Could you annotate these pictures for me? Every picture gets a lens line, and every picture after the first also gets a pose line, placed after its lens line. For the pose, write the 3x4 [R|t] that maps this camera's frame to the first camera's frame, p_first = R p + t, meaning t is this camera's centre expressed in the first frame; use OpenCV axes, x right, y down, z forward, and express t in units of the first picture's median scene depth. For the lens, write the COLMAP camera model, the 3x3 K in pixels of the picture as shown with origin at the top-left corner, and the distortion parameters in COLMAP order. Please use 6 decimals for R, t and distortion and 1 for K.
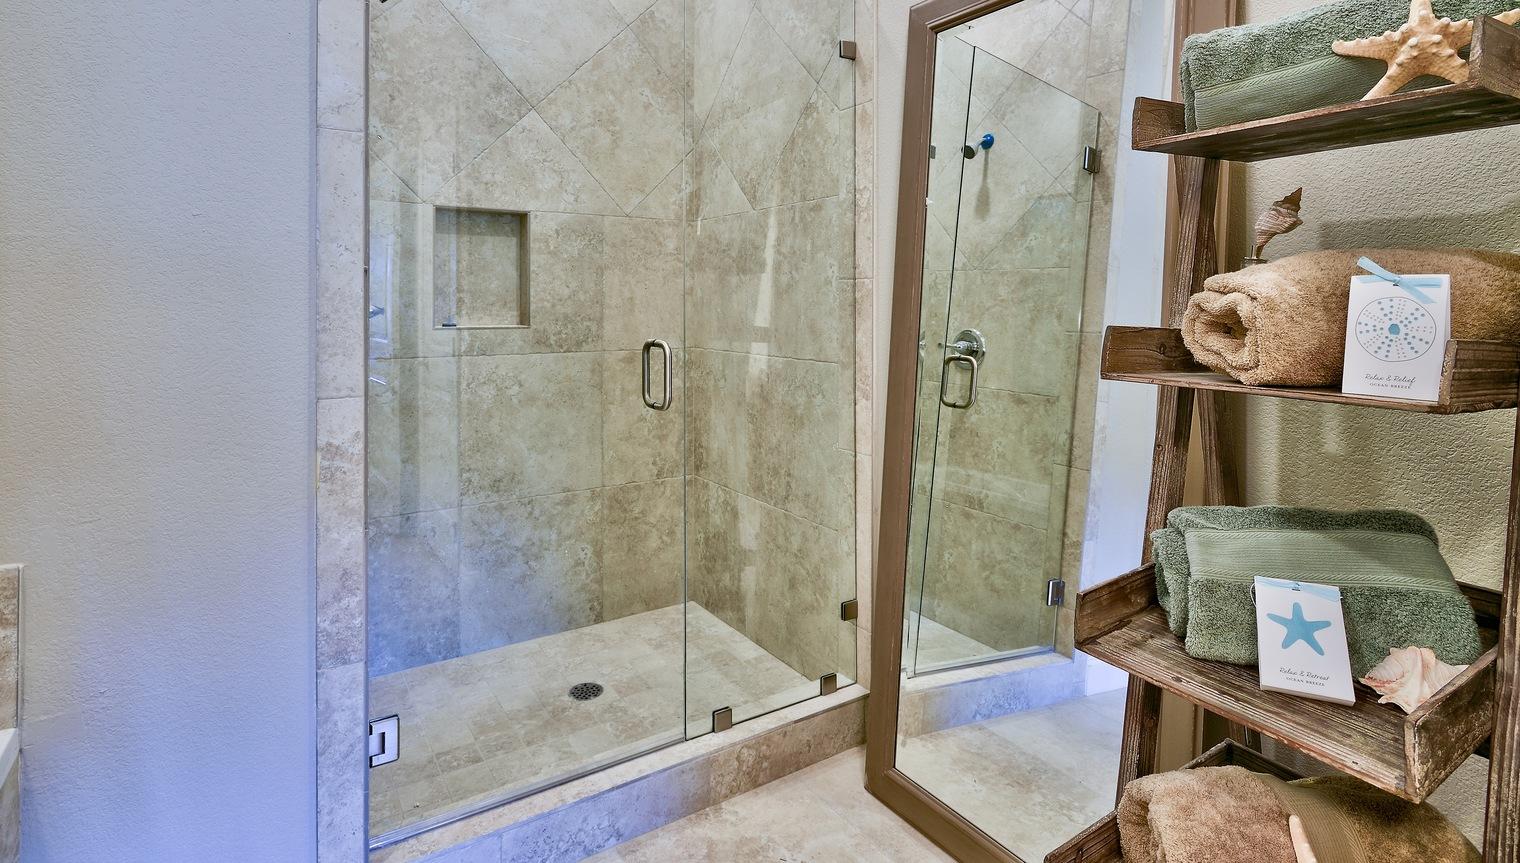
lens RADIAL K [[773.3, 0, 759.4], [0, 773.3, 306.3], [0, 0, 1]] dist [-0.000731, -0.000047]
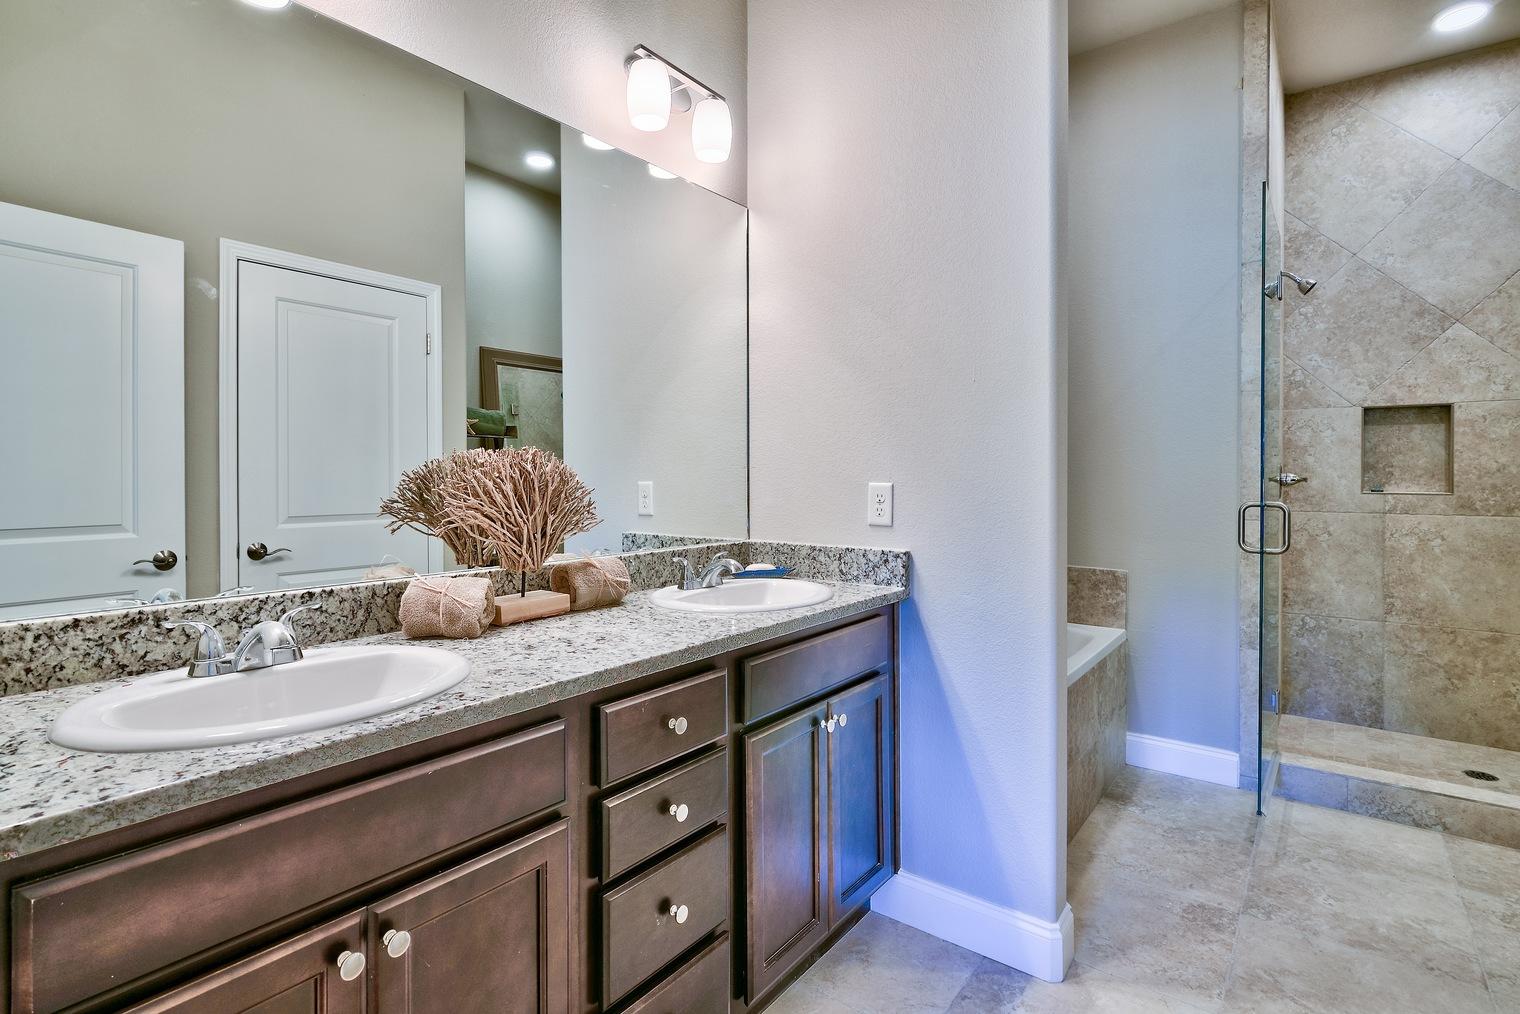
lens RADIAL K [[756.4, 0, 756.4], [0, 756.4, 475.6], [0, 0, 1]] dist [0.000876, 0.000566]
pose [[0.332868, 0.000111, -0.942973, 0.494640], [-0.004859, 0.999987, -0.001598, 0.003753], [0.942961, 0.005114, 0.332864, -0.492660]]
